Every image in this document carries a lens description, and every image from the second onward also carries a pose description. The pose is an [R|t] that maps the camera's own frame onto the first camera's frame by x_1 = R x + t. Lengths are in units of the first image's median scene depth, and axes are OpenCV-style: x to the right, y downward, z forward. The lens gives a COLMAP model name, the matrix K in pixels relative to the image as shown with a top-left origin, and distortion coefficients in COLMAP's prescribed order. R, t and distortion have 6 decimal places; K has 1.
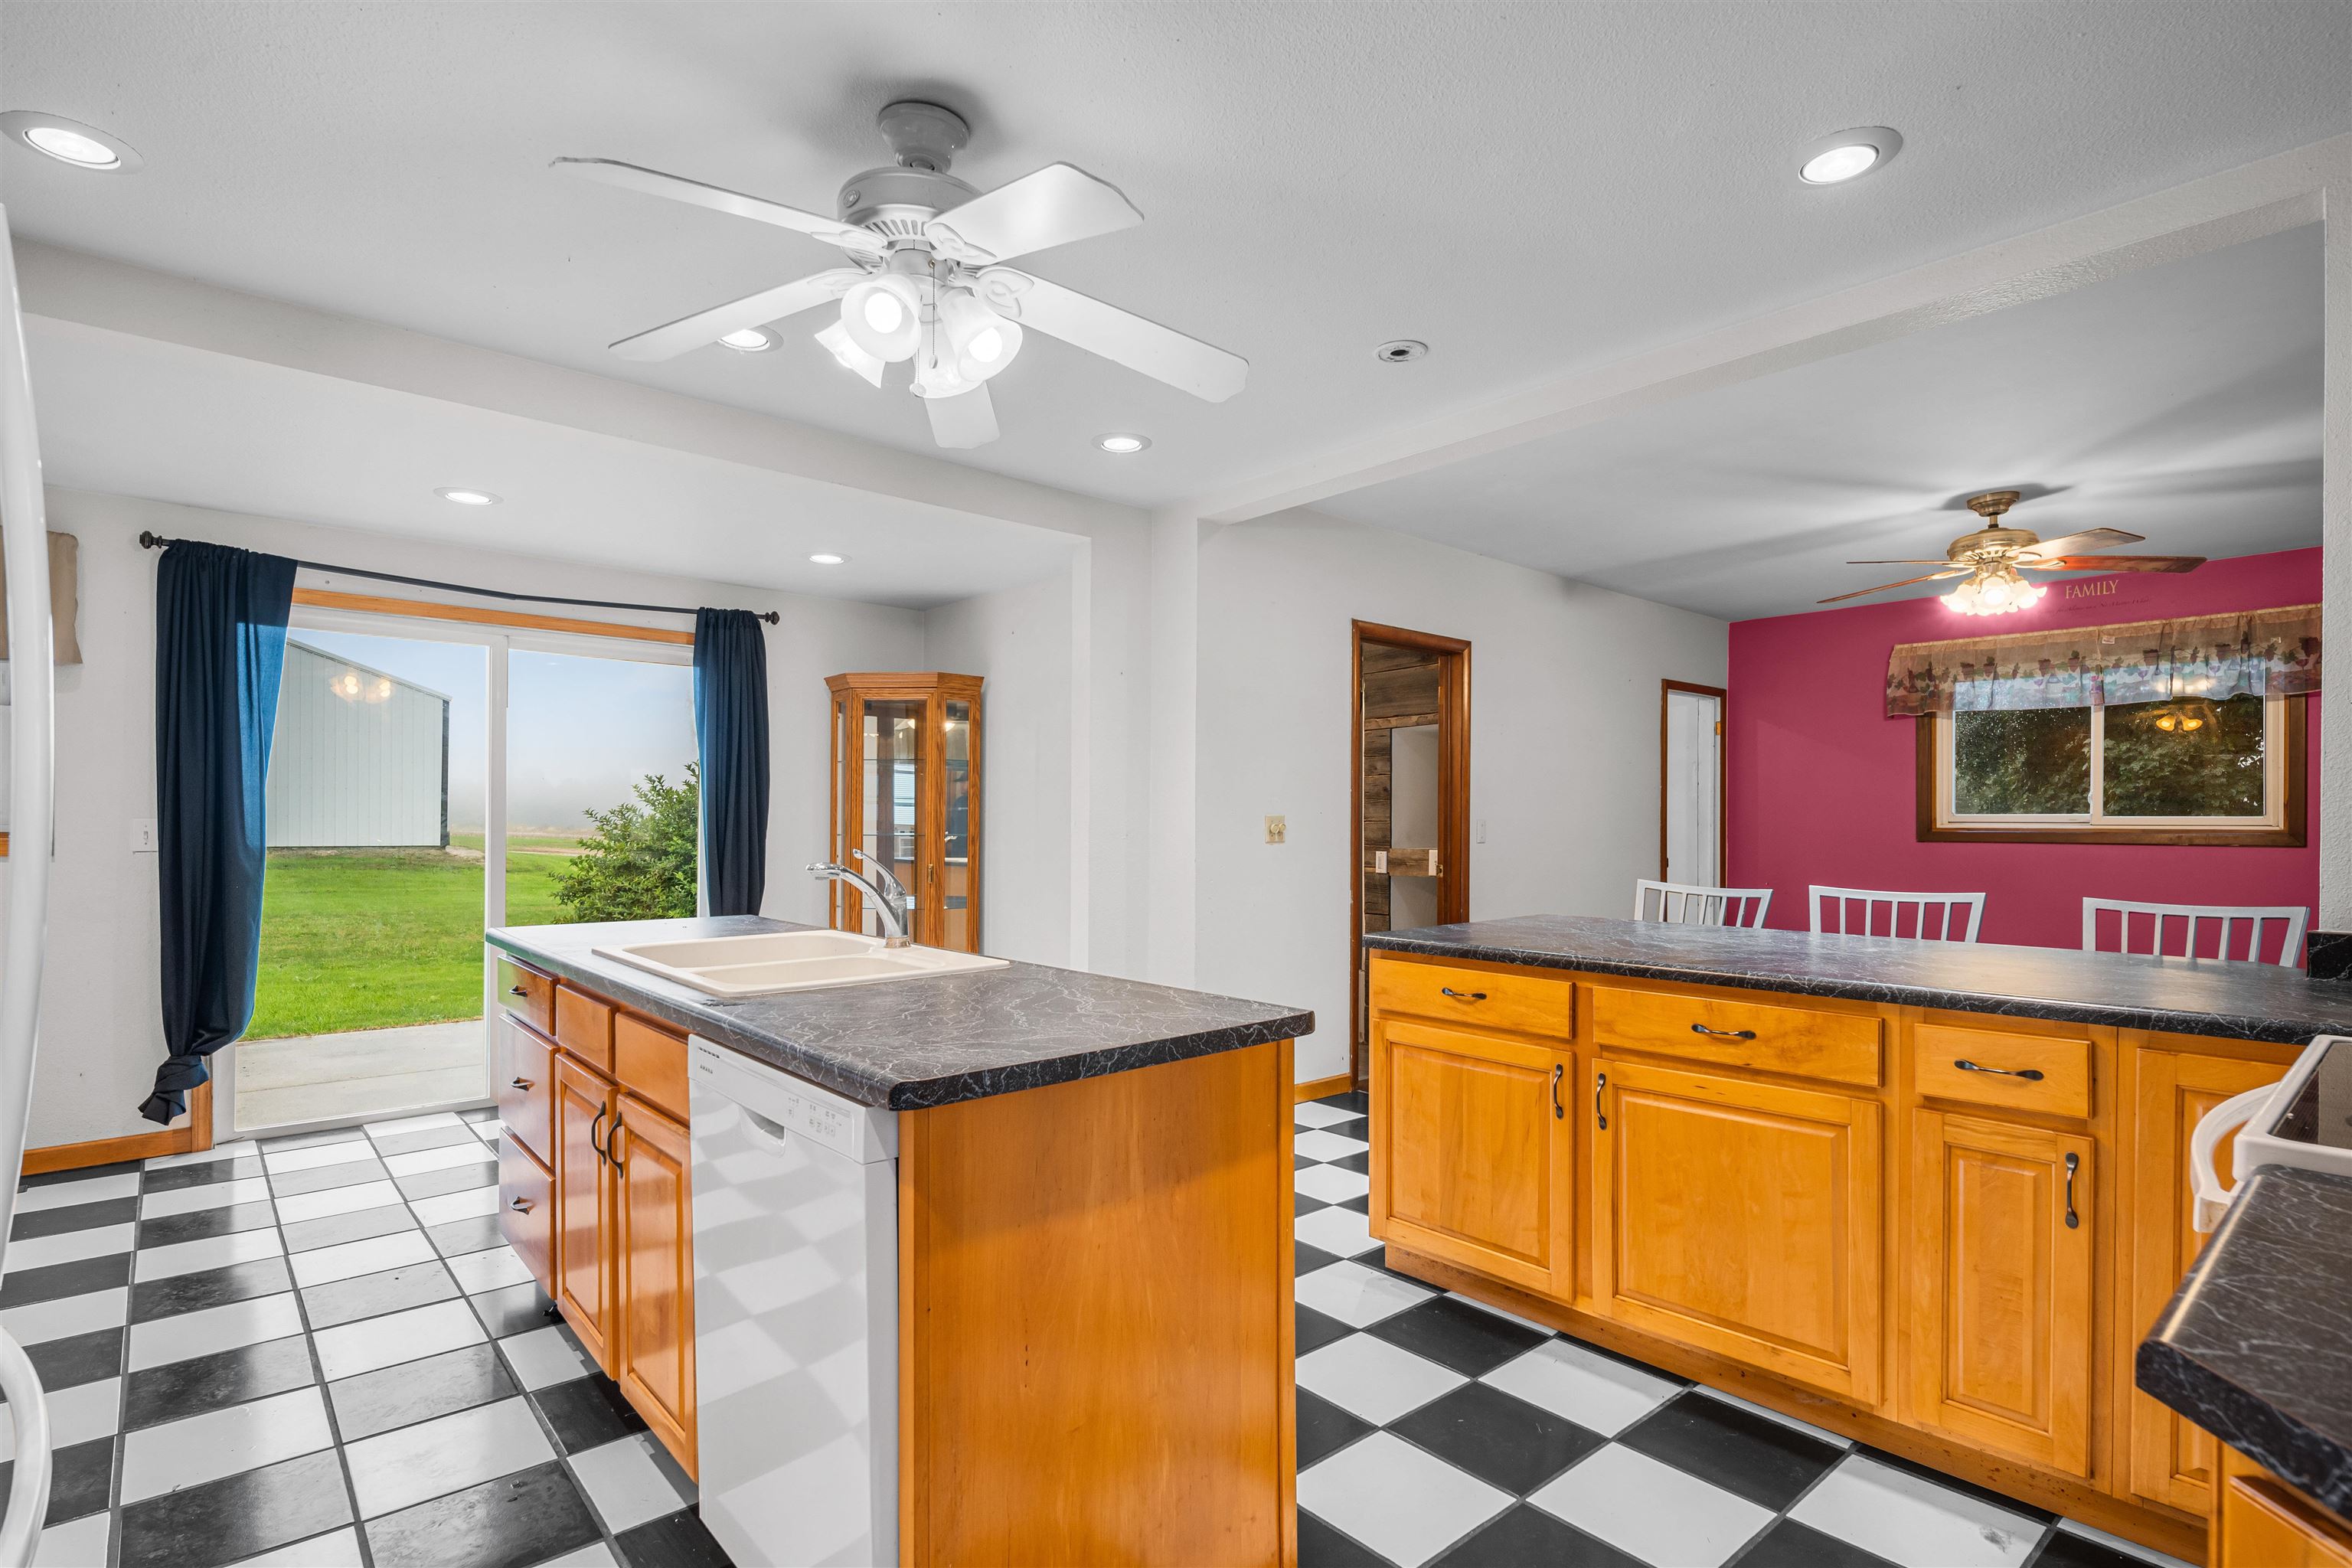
lens RADIAL K [[1151.3, 0, 1169.5], [0, 1151.3, 807.0], [0, 0, 1]] dist [0.006262, -0.001265]
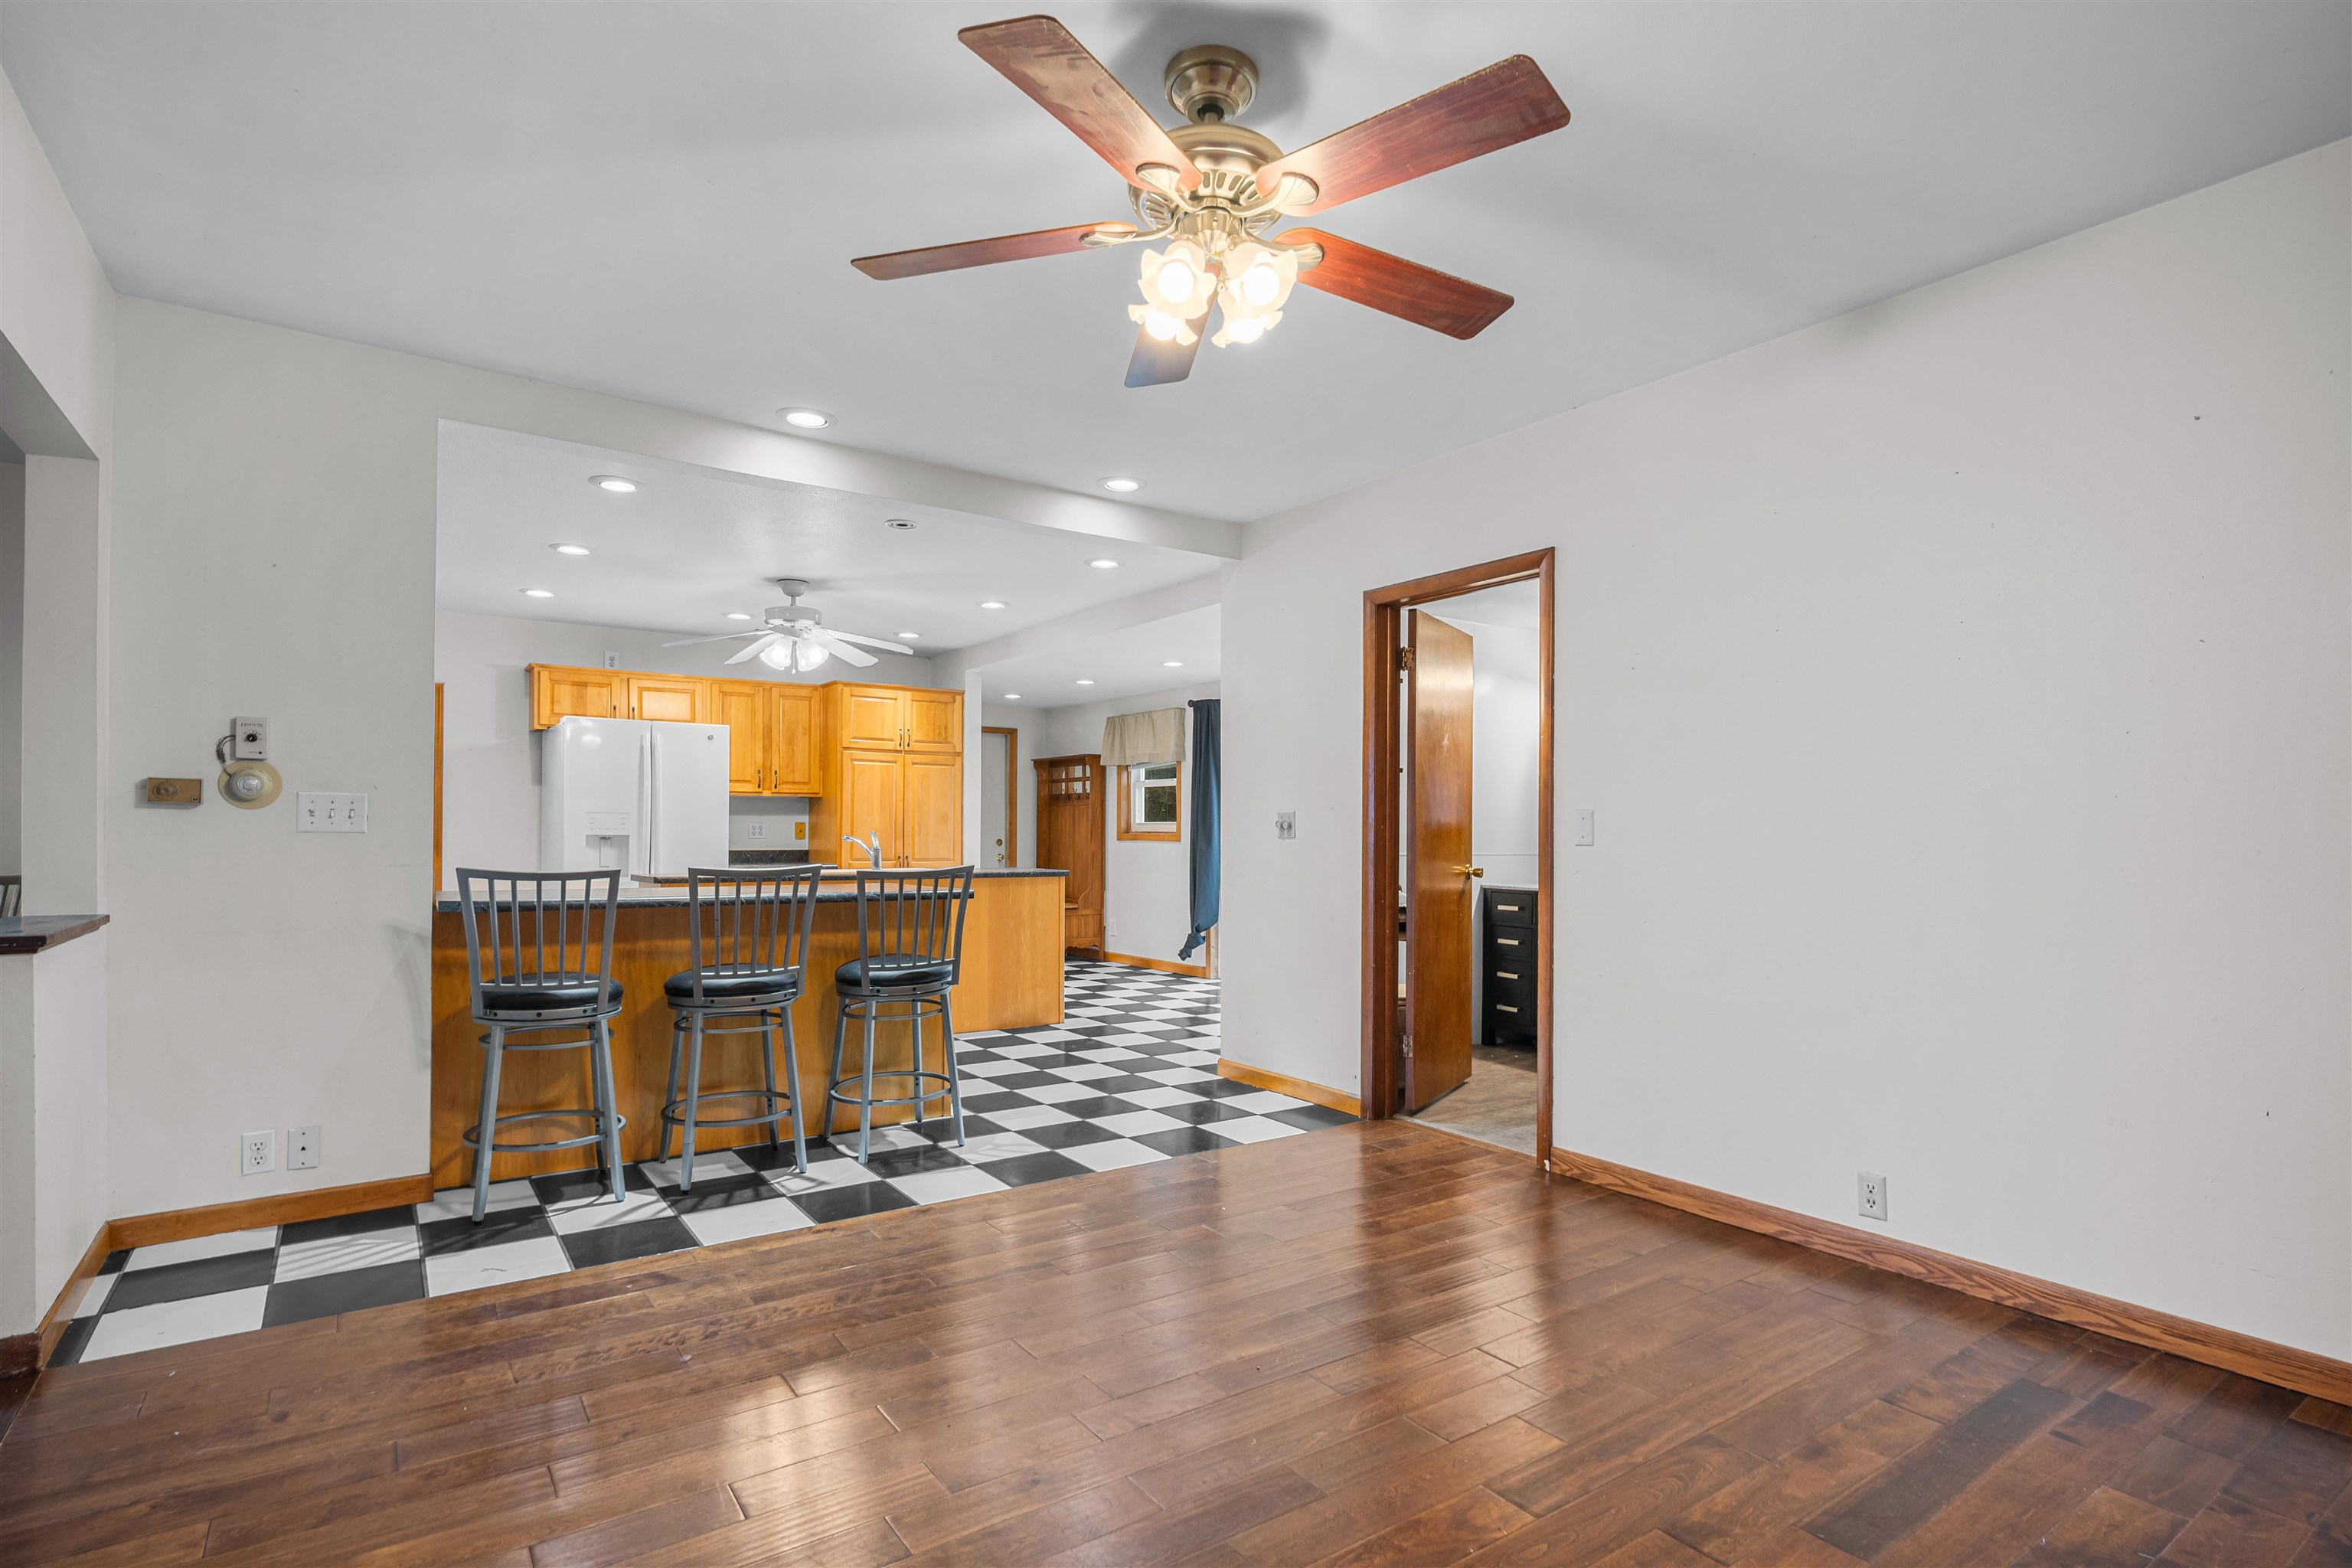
lens RADIAL K [[1151.3, 0, 1172.3], [0, 1151.3, 824.0], [0, 0, 1]] dist [0.006262, -0.001265]
pose [[-0.111634, -0.014261, -0.993647, 0.801552], [0.008239, 0.999849, -0.015276, 0.023046], [0.993715, -0.009892, -0.111499, 0.714577]]
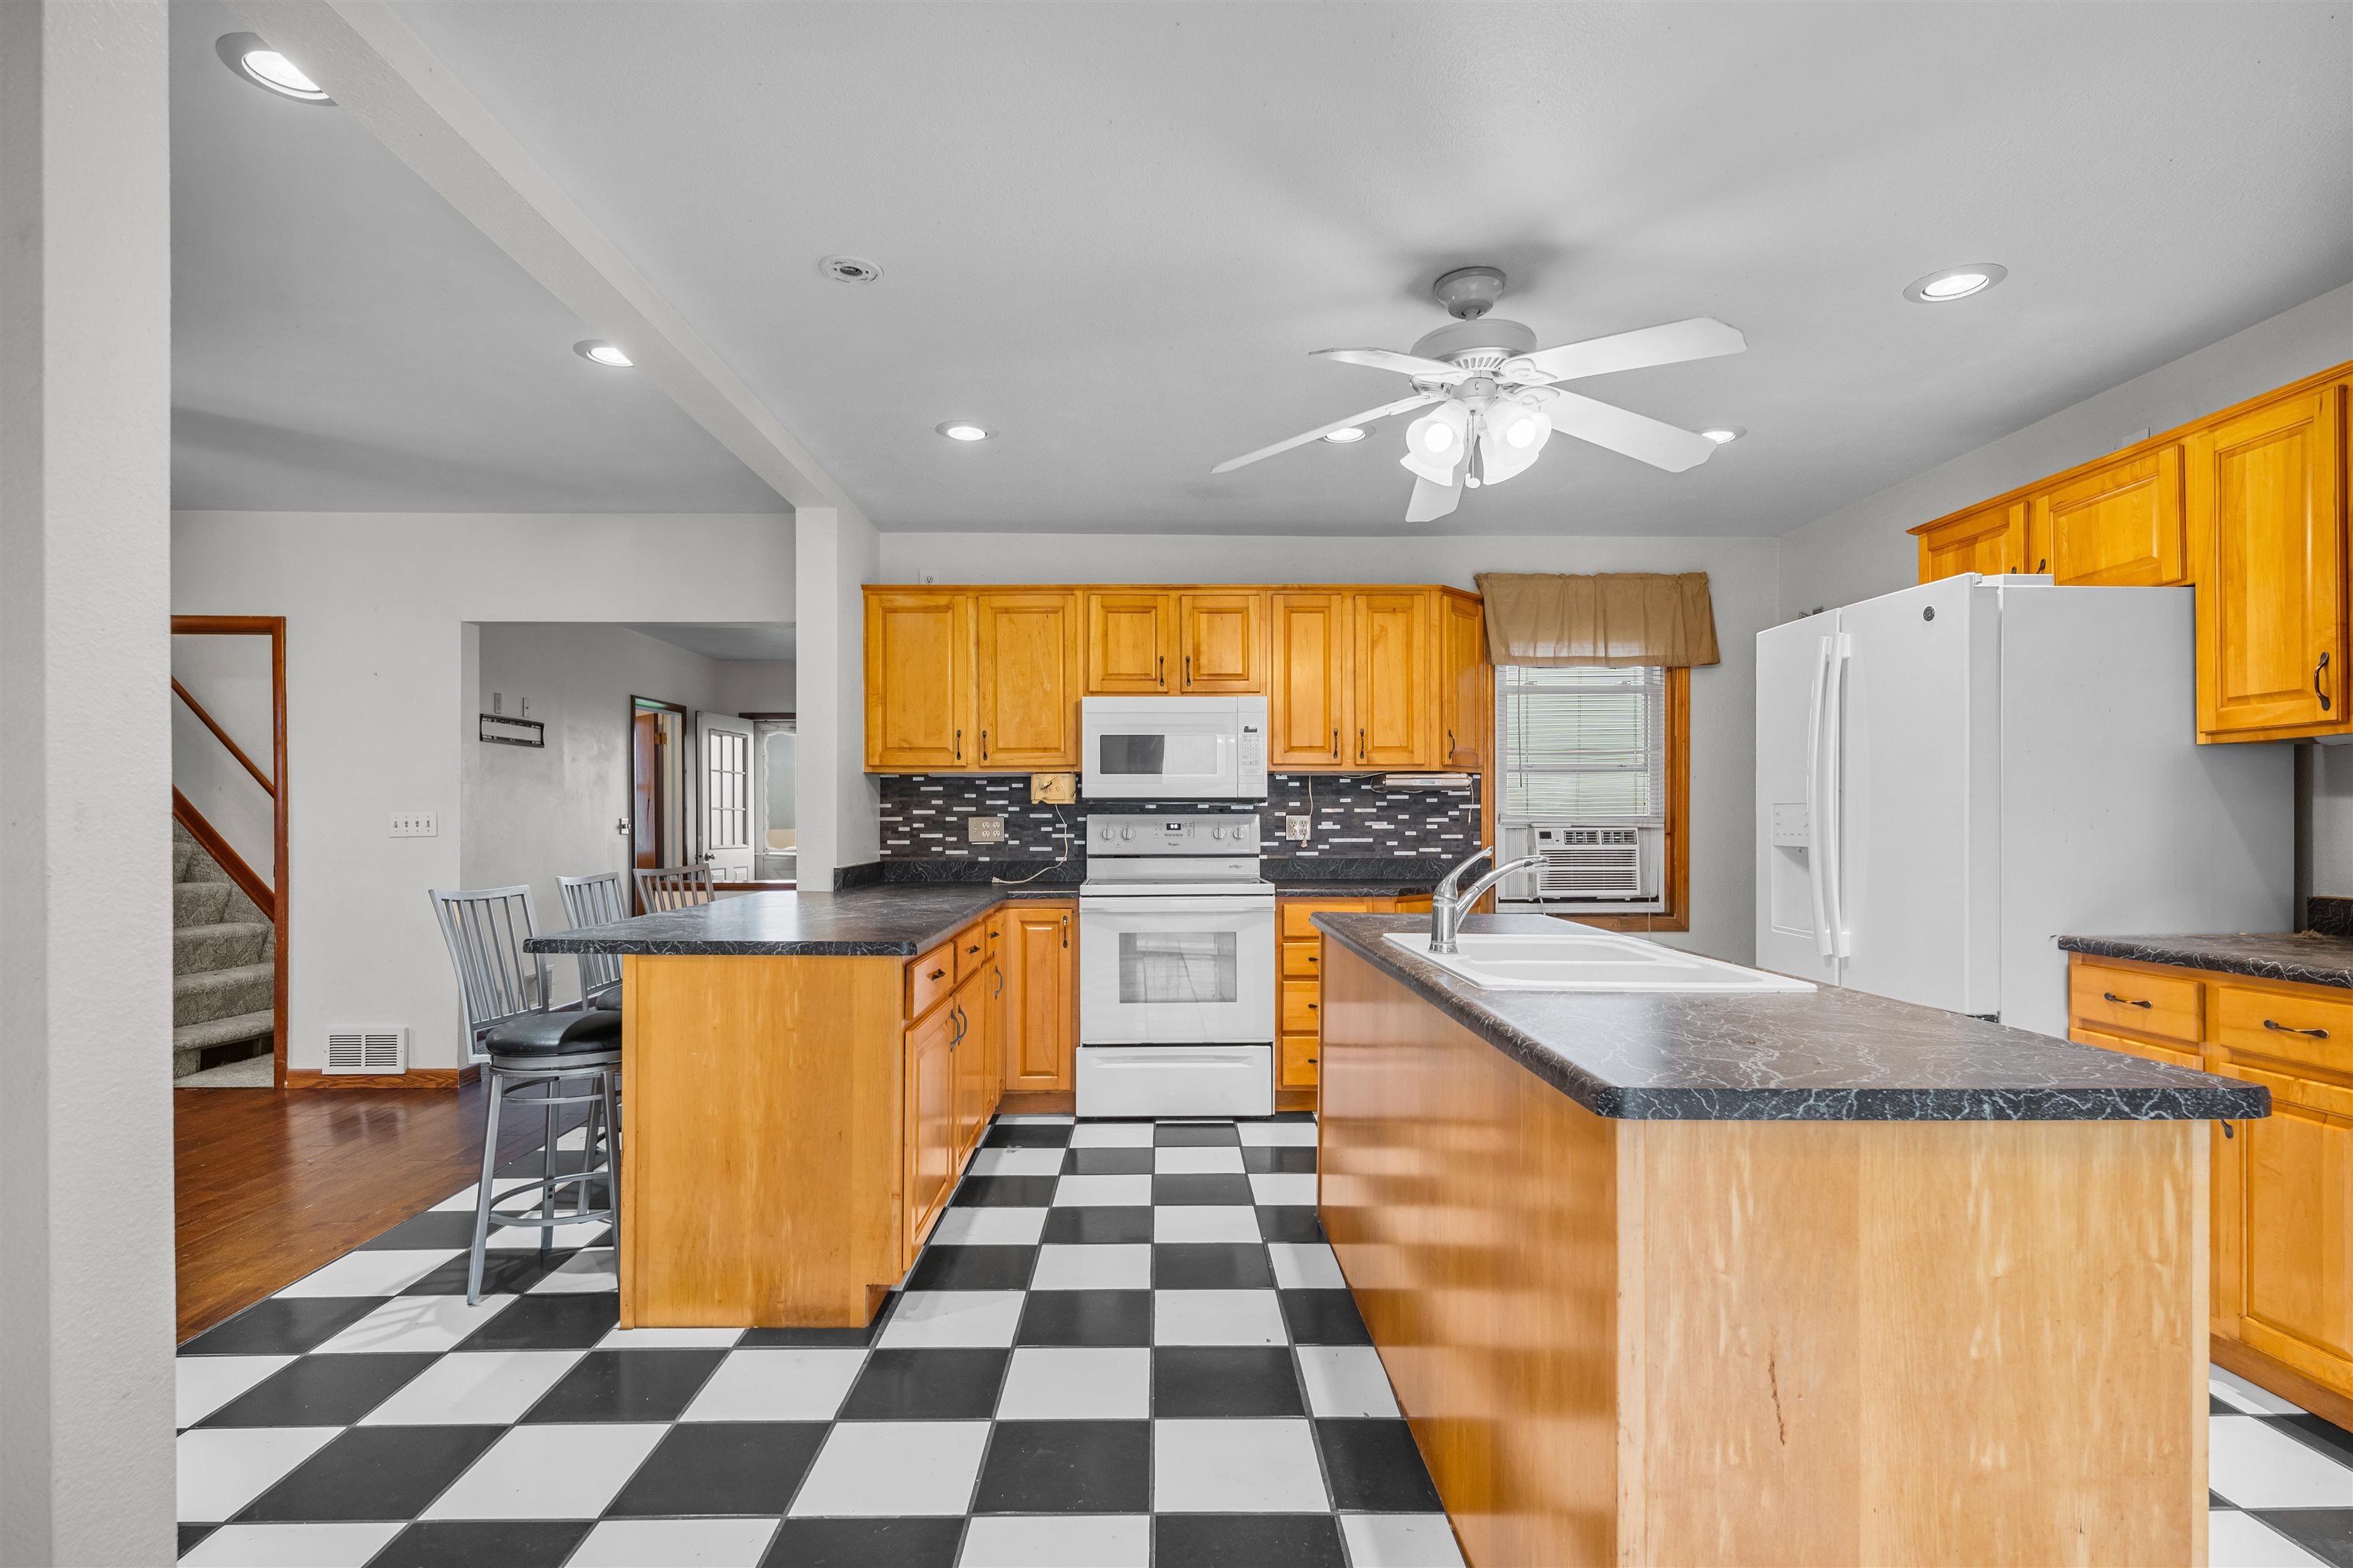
lens RADIAL K [[1151.8, 0, 1166.2], [0, 1151.8, 823.0], [0, 0, 1]] dist [0.006262, -0.001265]
pose [[-0.766695, -0.006256, 0.641981, -0.250575], [-0.010895, 0.999935, -0.003266, 0.007672], [-0.641919, -0.009498, -0.766714, 0.694863]]
